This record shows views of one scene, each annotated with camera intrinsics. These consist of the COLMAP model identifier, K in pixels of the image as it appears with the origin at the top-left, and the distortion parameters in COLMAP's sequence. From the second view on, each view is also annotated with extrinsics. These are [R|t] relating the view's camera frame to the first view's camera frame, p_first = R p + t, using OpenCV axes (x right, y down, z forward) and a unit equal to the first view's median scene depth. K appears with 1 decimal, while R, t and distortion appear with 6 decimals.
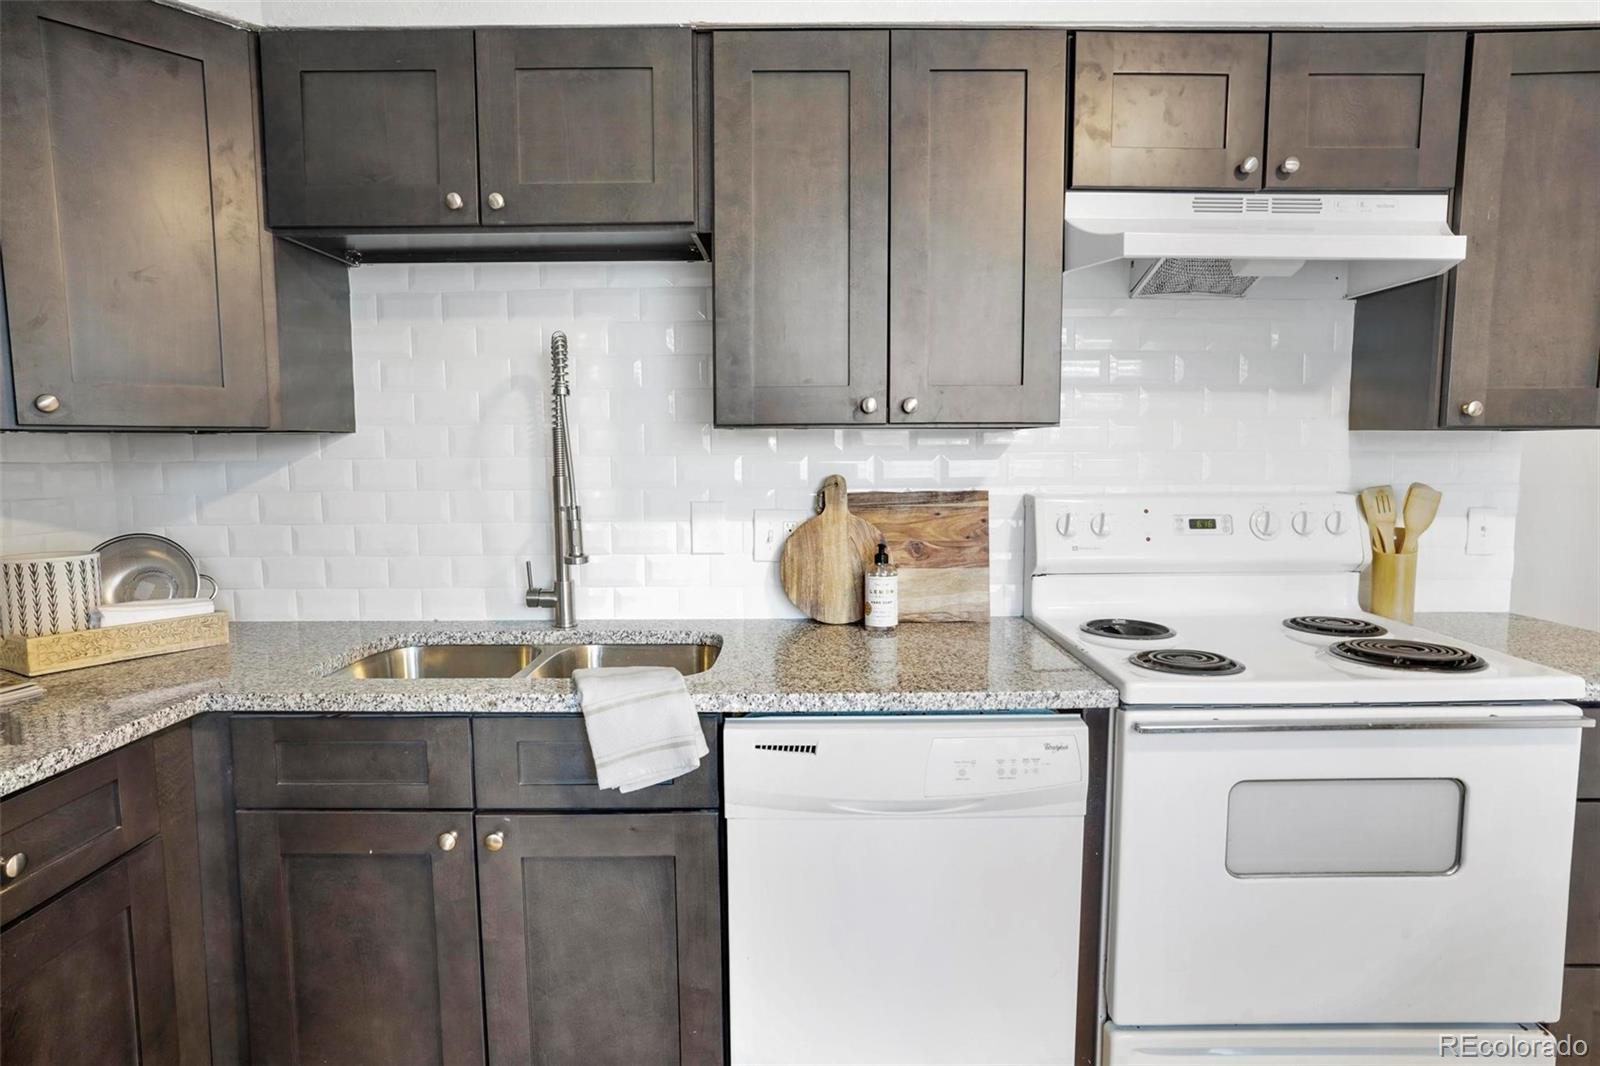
lens RADIAL K [[882.5, 0, 798.2], [0, 882.5, 526.5], [0, 0, 1]] dist [-0.044777, 0.024679]
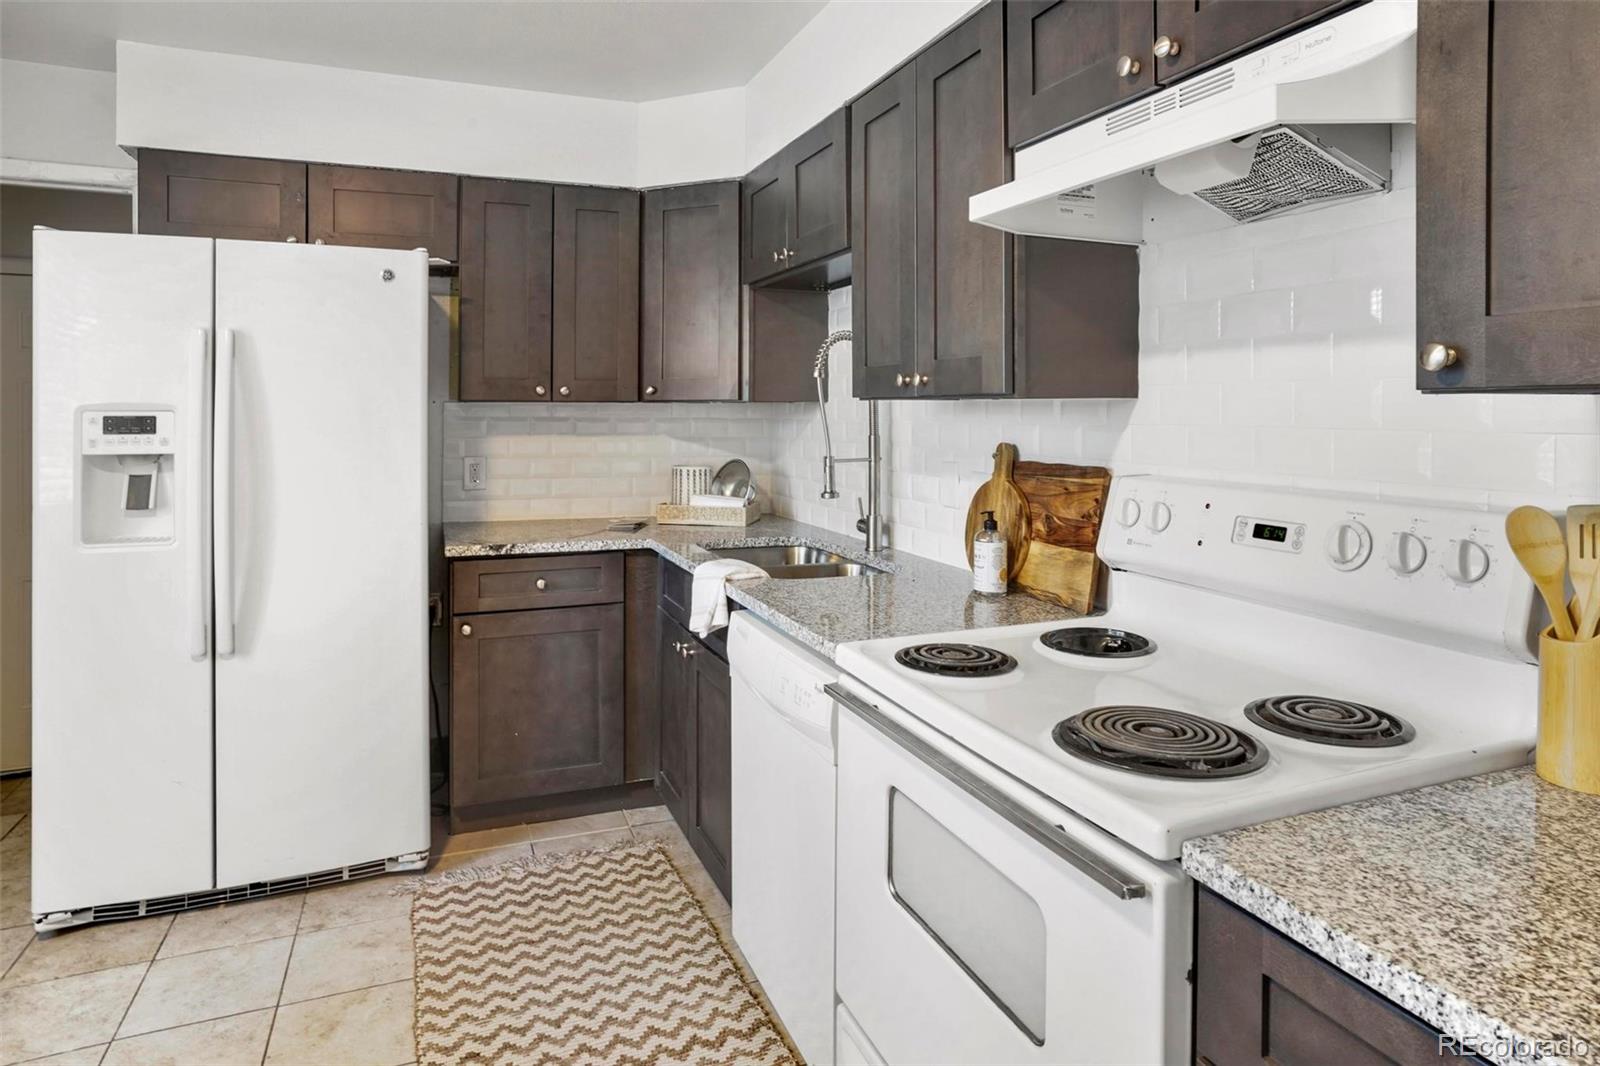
lens RADIAL K [[925.1, 0, 822.6], [0, 925.1, 414.2], [0, 0, 1]] dist [-0.044663, 0.035511]
pose [[0.394903, 0.010662, -0.918661, 1.047429], [-0.090136, 0.995558, -0.027192, -0.047302], [0.914291, 0.093543, 0.394109, 0.399946]]
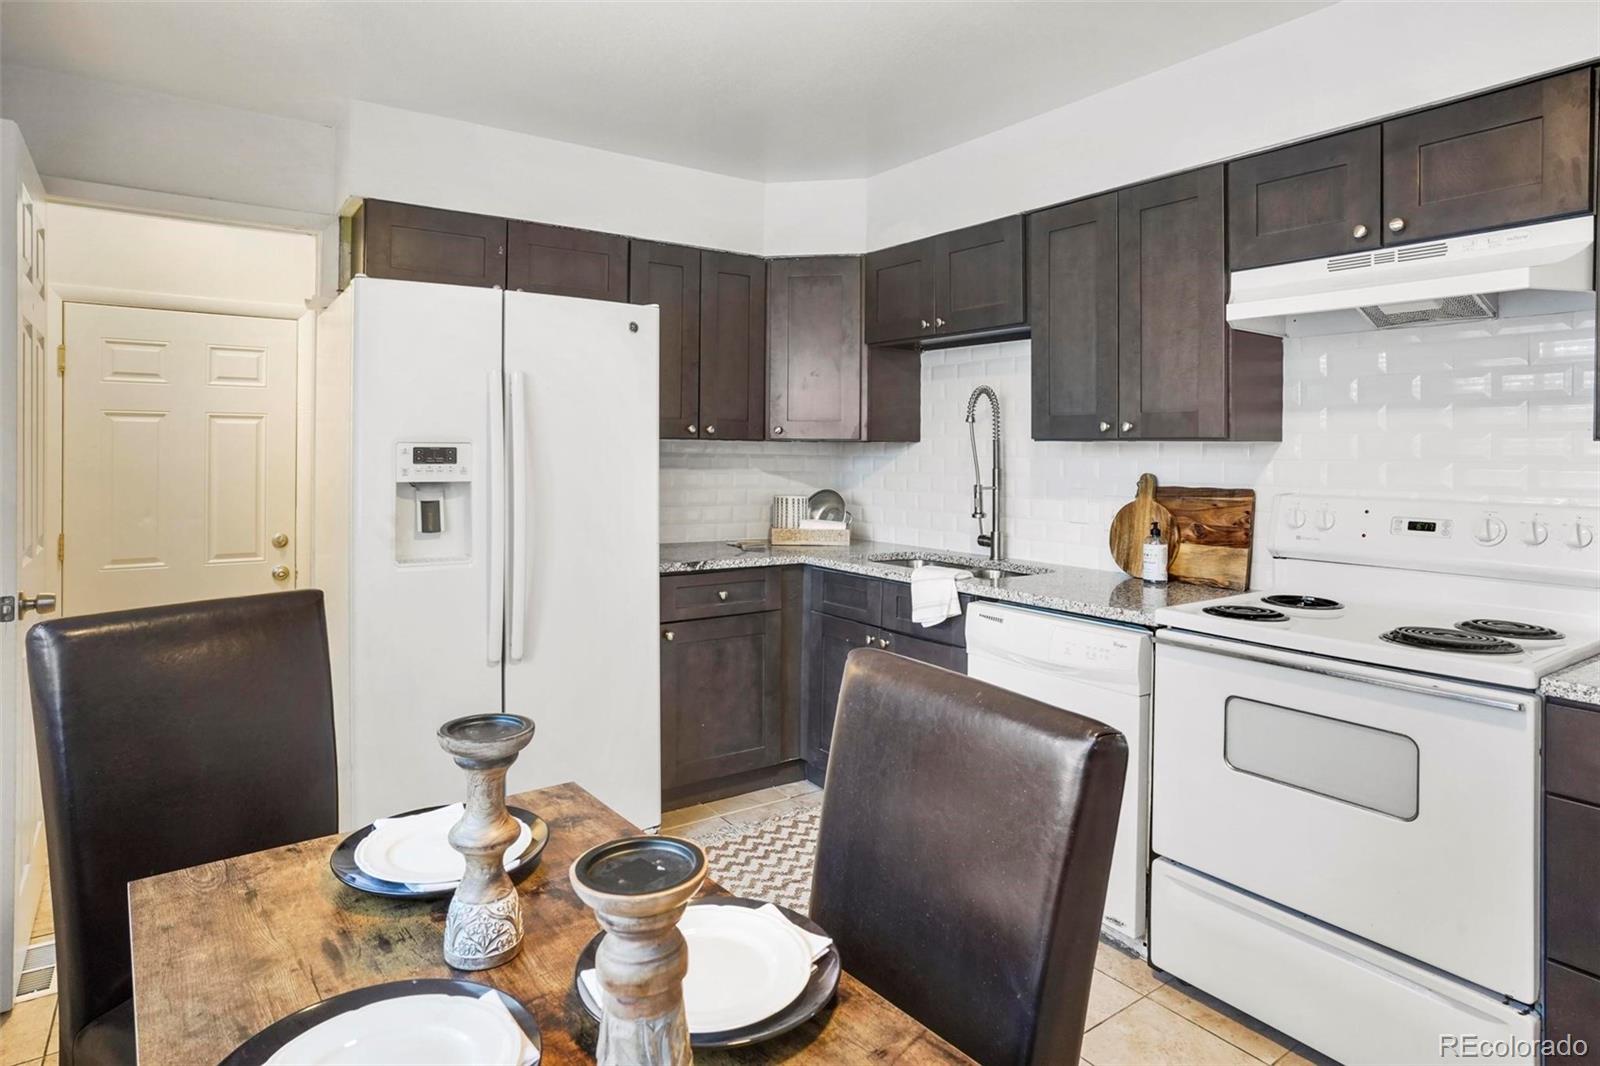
lens RADIAL K [[882.5, 0, 828.4], [0, 882.5, 457.2], [0, 0, 1]] dist [-0.044777, 0.024679]
pose [[0.601089, 0.016283, -0.799017, 0.941595], [-0.088637, 0.994983, -0.046403, 0.029518], [0.794252, 0.098715, 0.599516, -0.288572]]
